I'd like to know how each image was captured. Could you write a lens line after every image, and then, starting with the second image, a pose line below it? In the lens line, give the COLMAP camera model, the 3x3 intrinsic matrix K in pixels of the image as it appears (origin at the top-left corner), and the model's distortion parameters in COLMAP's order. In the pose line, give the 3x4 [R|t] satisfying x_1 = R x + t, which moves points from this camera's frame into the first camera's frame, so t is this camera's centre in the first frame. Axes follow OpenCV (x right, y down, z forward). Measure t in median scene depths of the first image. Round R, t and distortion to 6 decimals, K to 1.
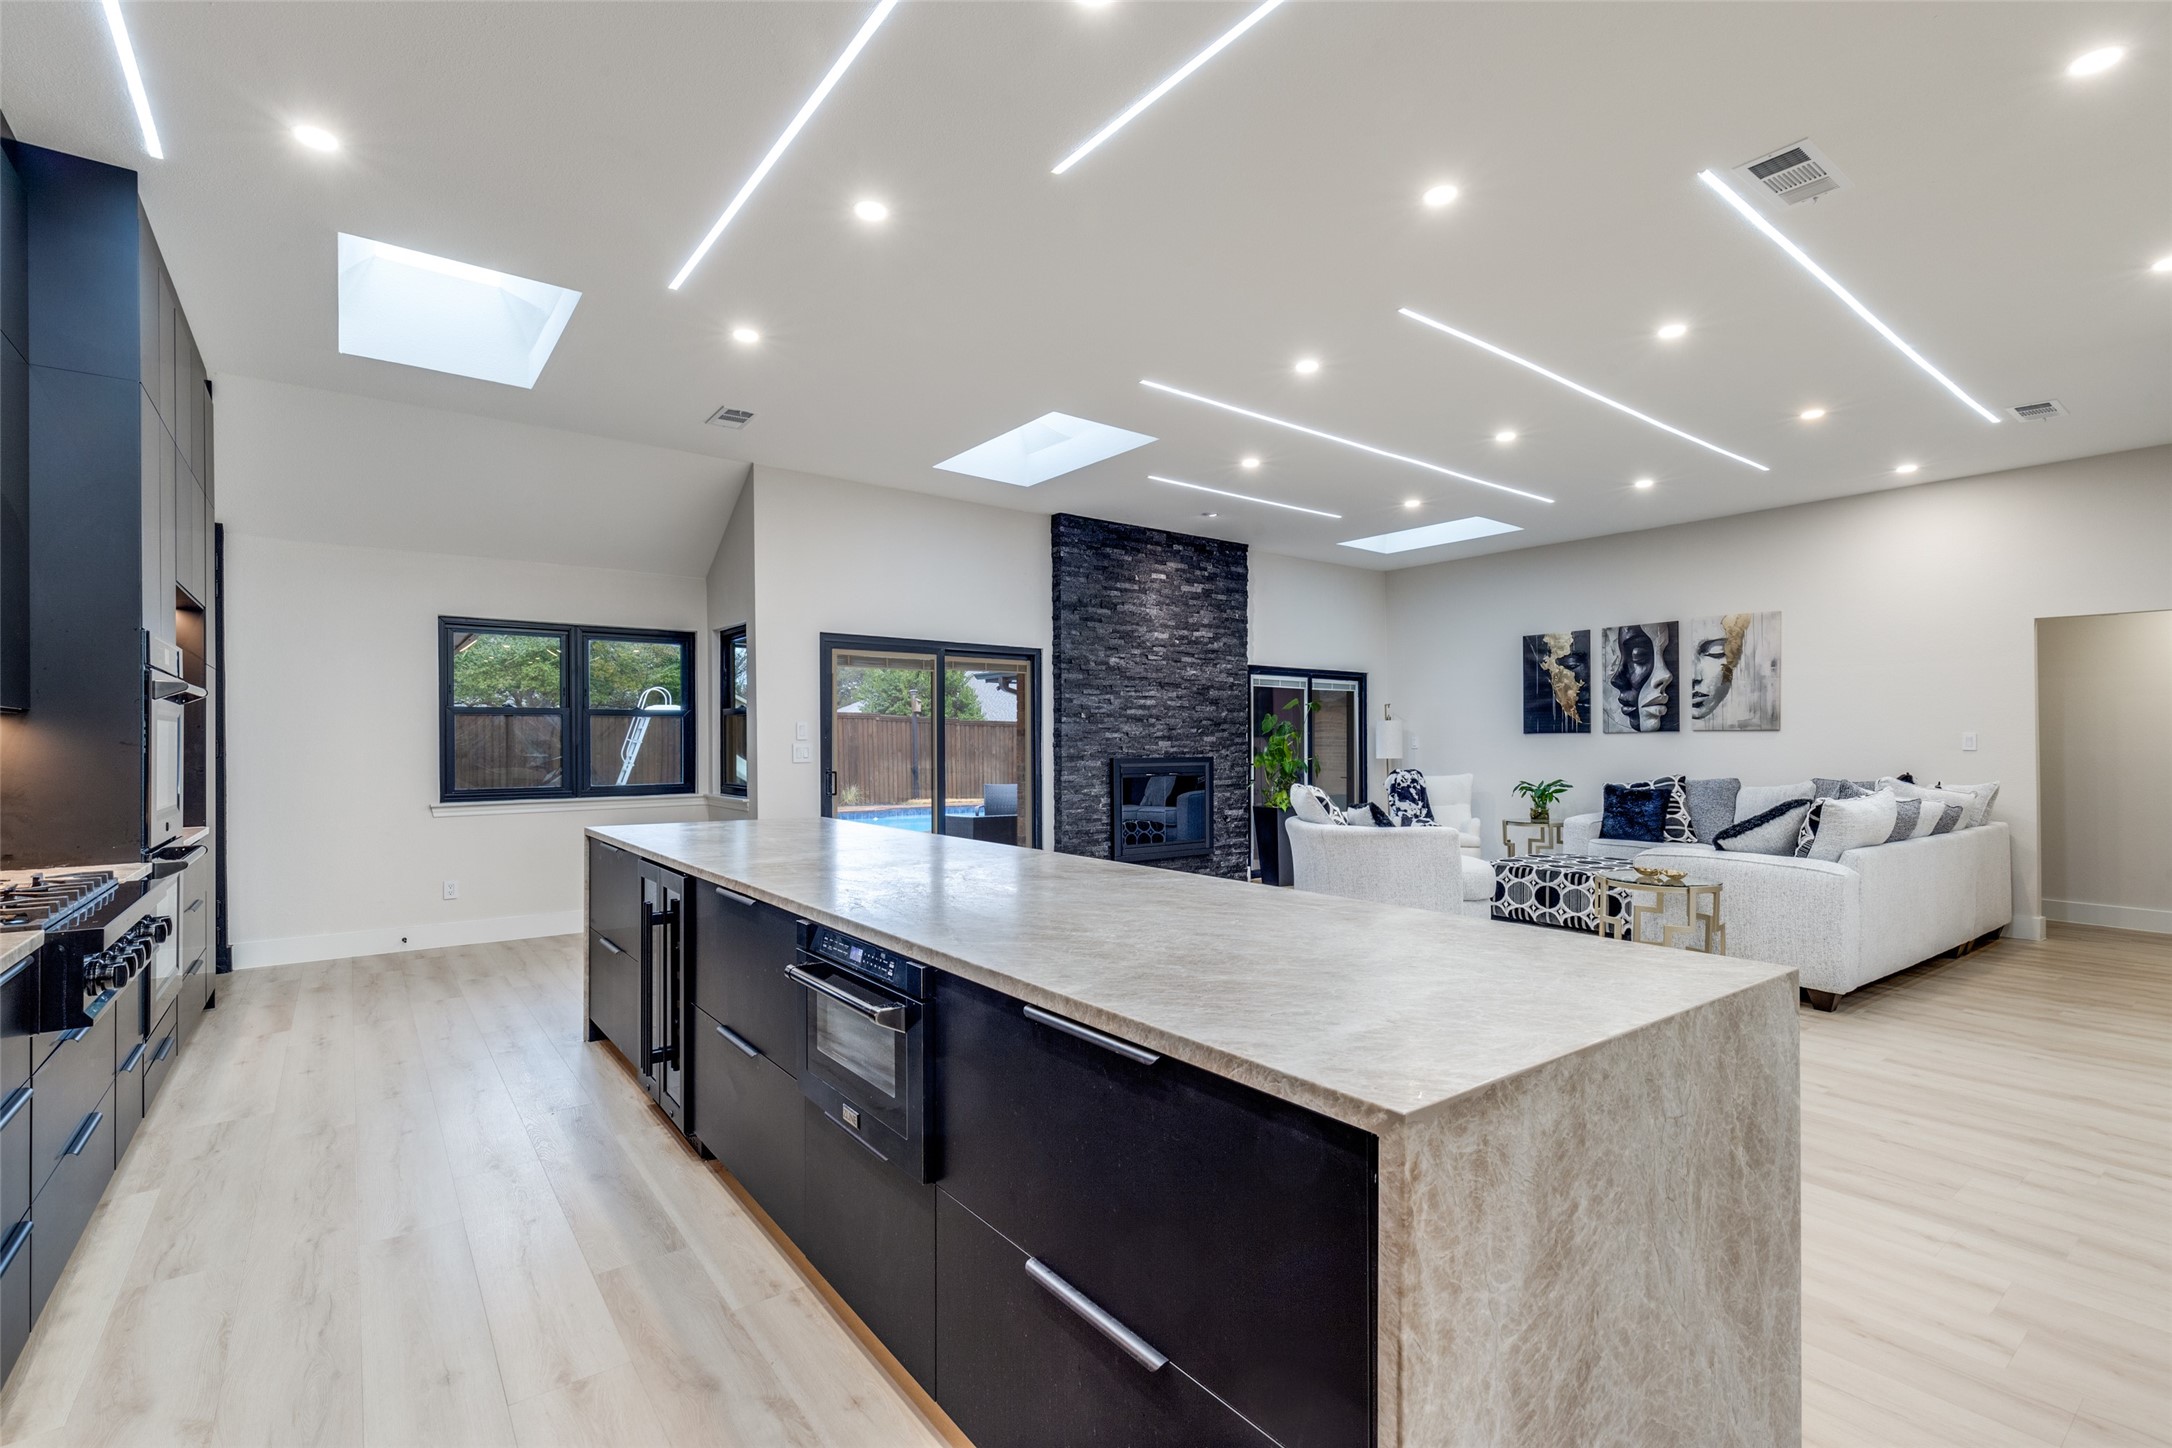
lens RADIAL K [[983.8, 0, 1108.8], [0, 983.8, 734.7], [0, 0, 1]] dist [0.009964, -0.002300]
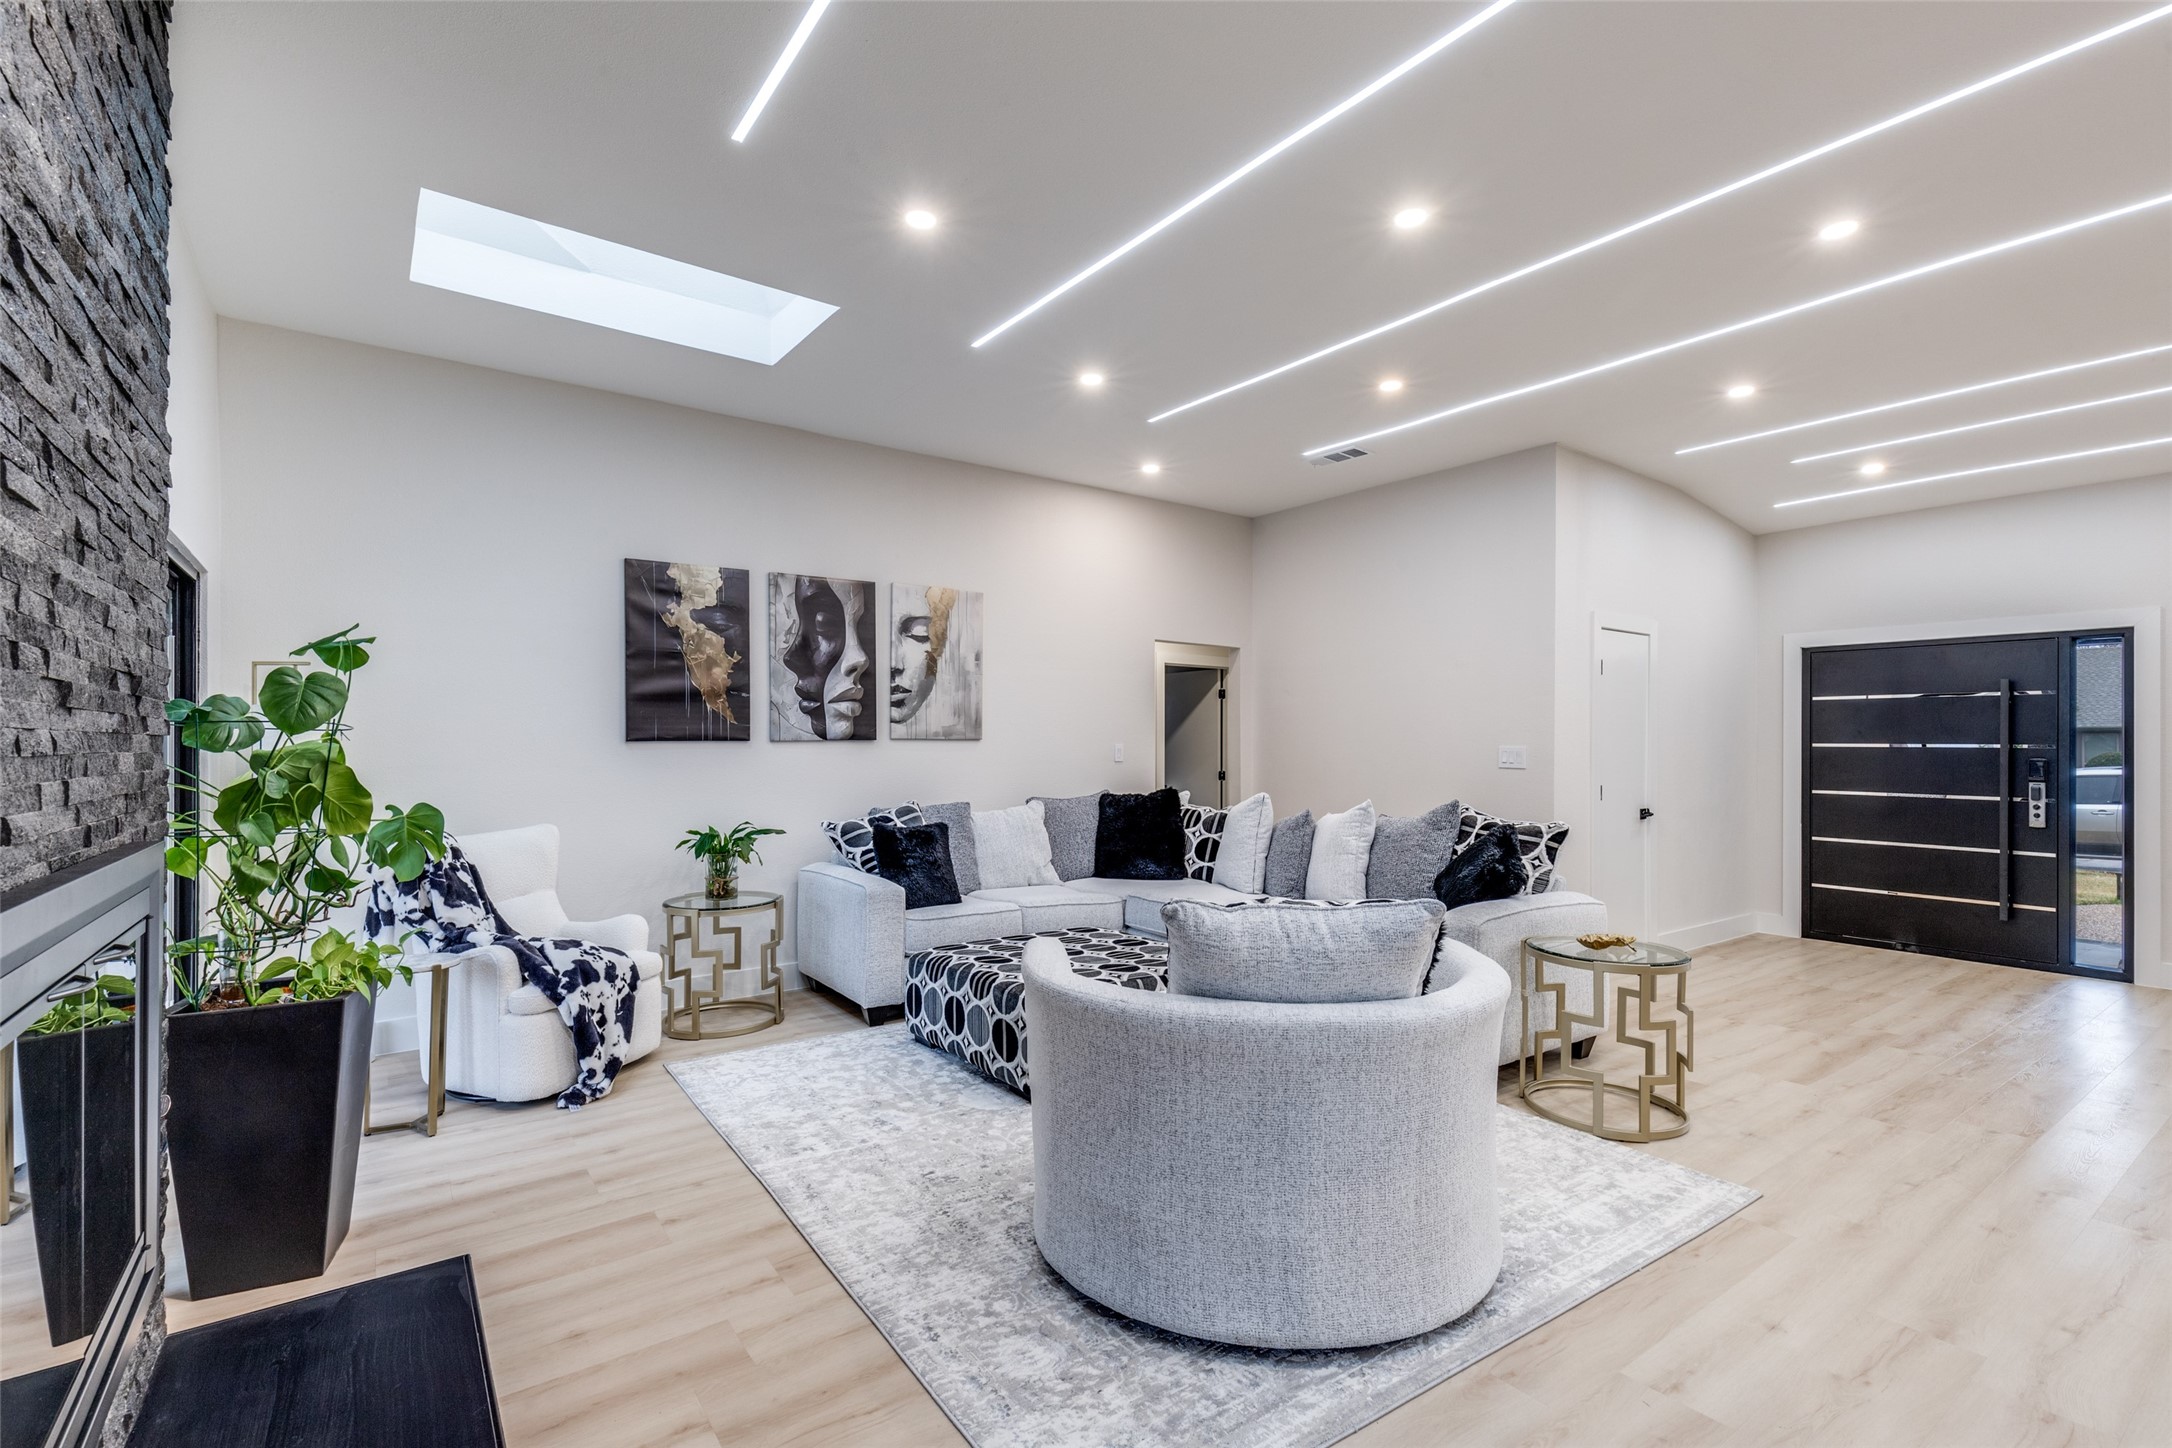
lens RADIAL K [[983.8, 0, 1089.8], [0, 983.8, 726.9], [0, 0, 1]] dist [0.009964, -0.002300]
pose [[0.034772, 0.016841, 0.999253, -0.113695], [-0.009124, 0.999822, -0.016533, -0.002365], [-0.999354, -0.008542, 0.034919, 0.809379]]
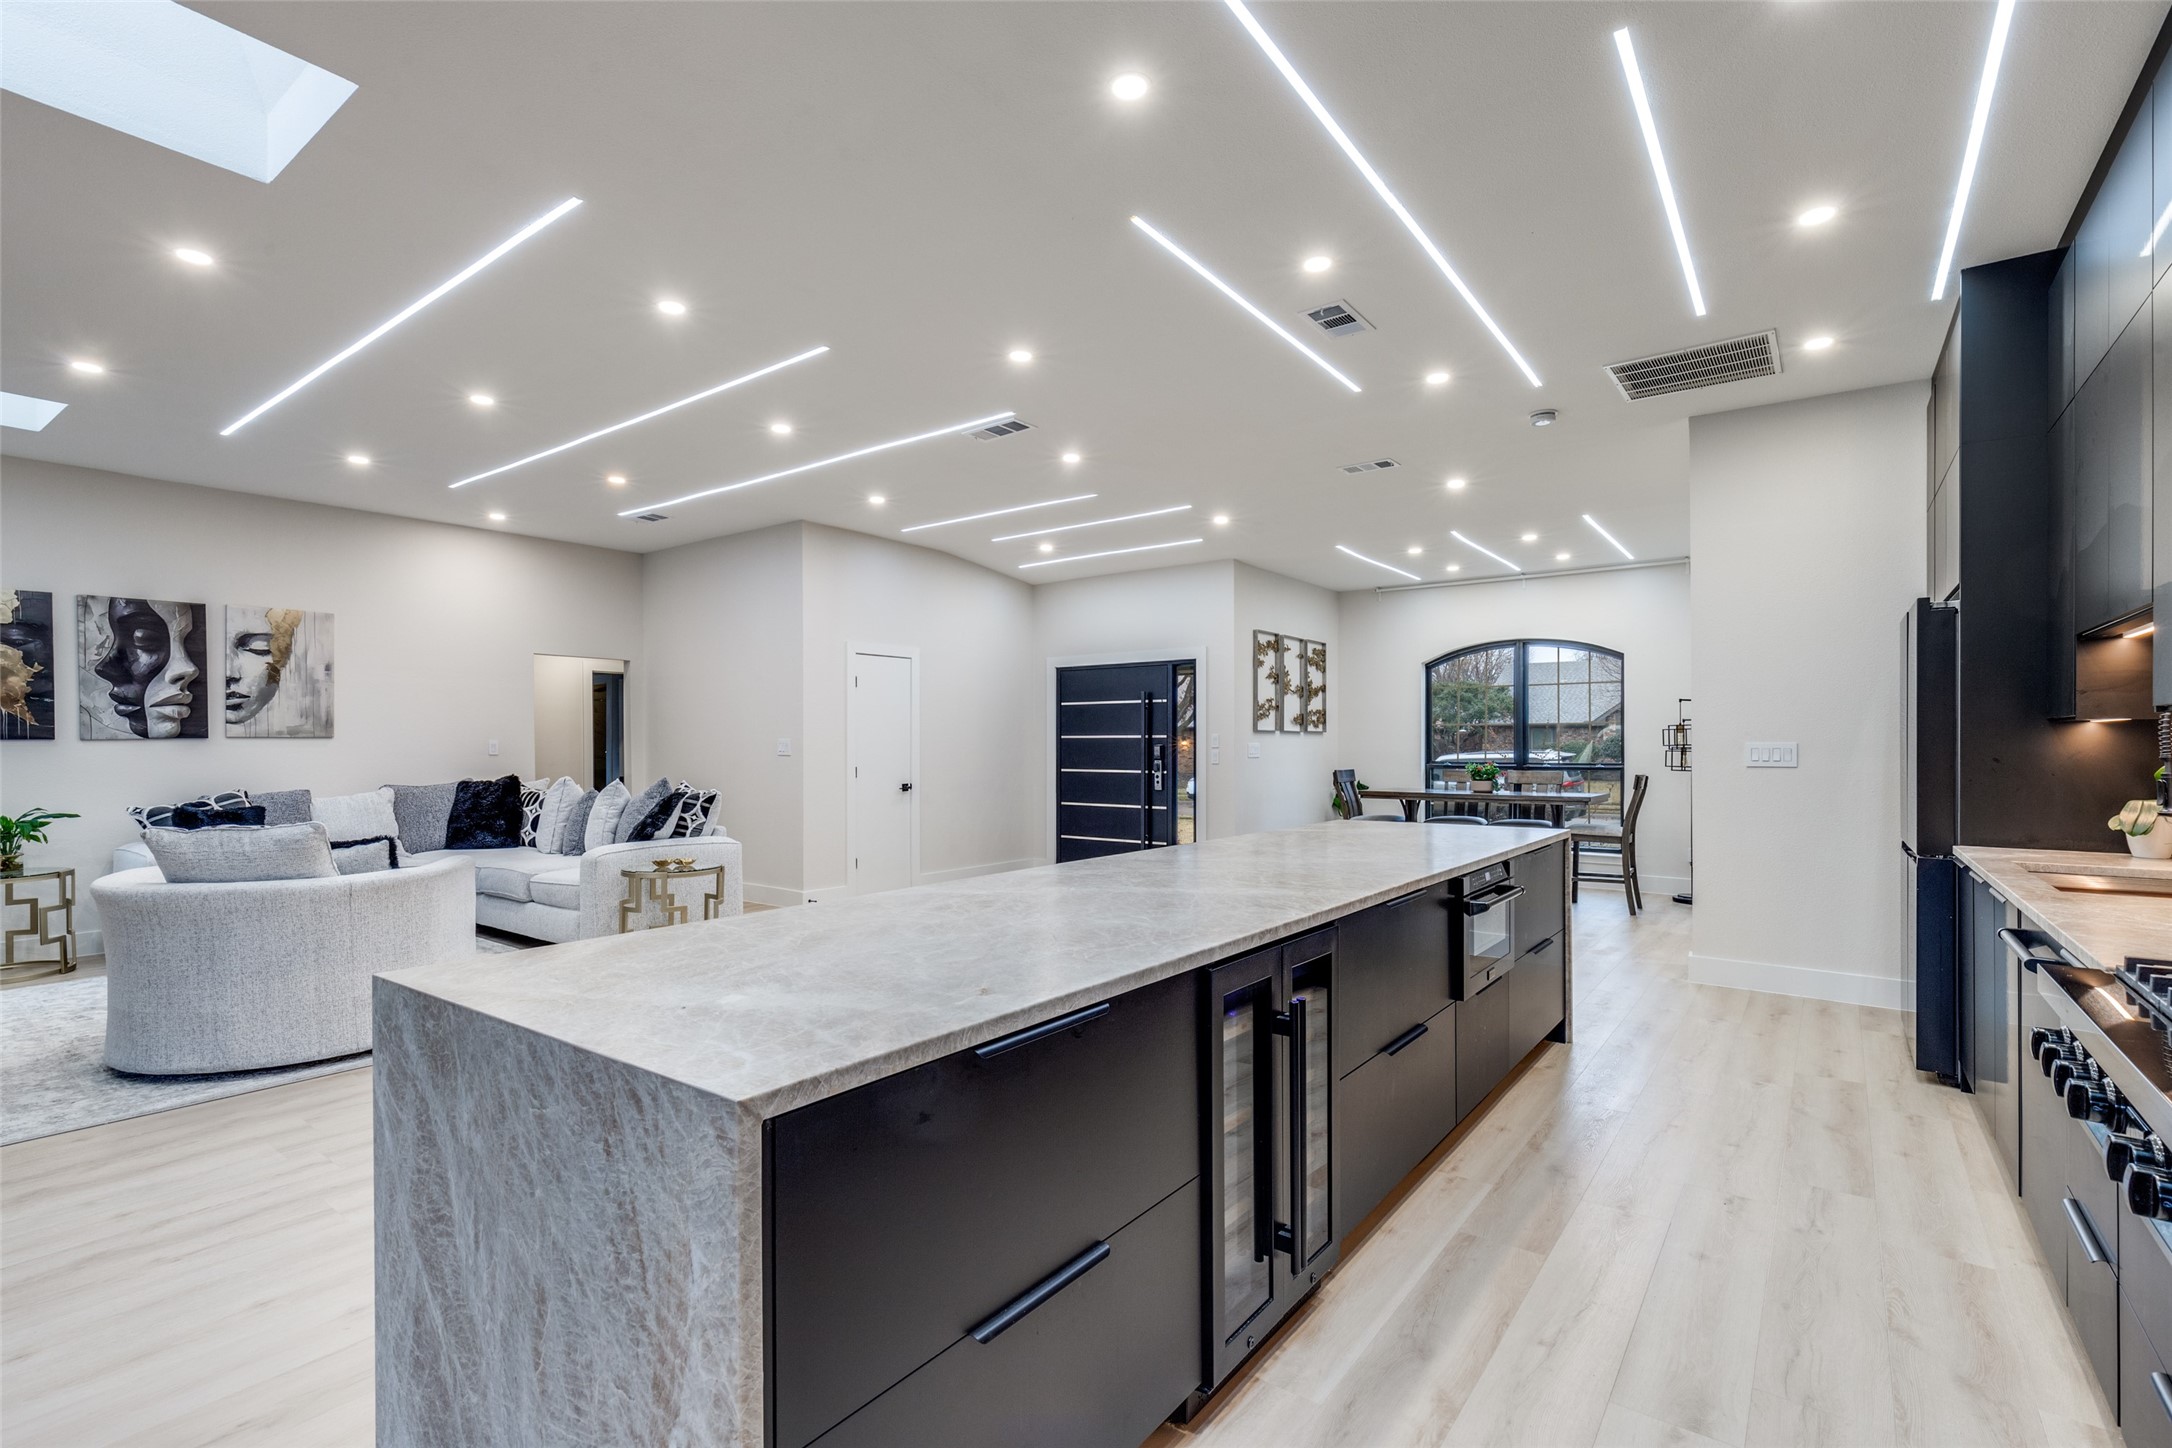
lens RADIAL K [[983.8, 0, 1079.3], [0, 983.8, 738.2], [0, 0, 1]] dist [0.009964, -0.002300]
pose [[-0.253781, 0.003910, 0.967254, -0.401087], [-0.000216, 0.999992, -0.004099, -0.000084], [-0.967262, -0.001249, -0.253778, 0.496358]]
